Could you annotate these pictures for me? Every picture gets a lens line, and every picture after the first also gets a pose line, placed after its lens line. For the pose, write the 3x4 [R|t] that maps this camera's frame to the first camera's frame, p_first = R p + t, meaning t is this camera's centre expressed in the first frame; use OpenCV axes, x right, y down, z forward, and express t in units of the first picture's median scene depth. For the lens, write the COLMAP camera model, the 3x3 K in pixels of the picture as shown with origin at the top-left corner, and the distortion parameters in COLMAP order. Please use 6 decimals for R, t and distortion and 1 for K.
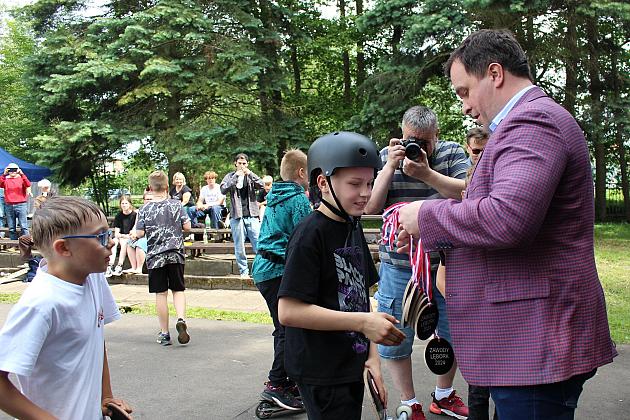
lens RADIAL K [[1420.5, 0, 315.0], [0, 1420.5, 210.0], [0, 0, 1]] dist [0.040865, 0.667753]
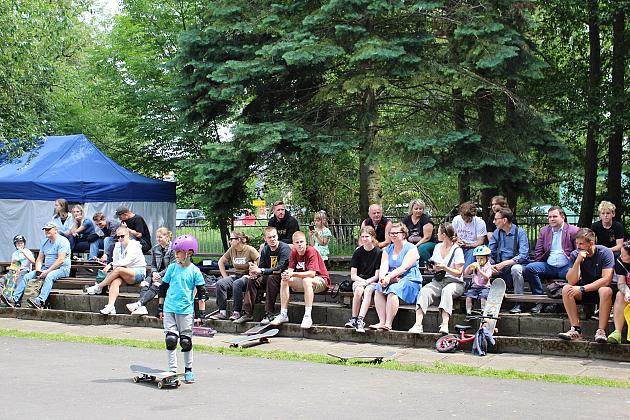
lens RADIAL K [[1420.5, 0, 315.0], [0, 1420.5, 210.0], [0, 0, 1]] dist [0.040865, 0.667753]
pose [[0.960478, 0.011145, -0.278133, 0.064305], [-0.019759, 0.999407, -0.028184, 0.002401], [0.277654, 0.032566, 0.960129, 0.298983]]
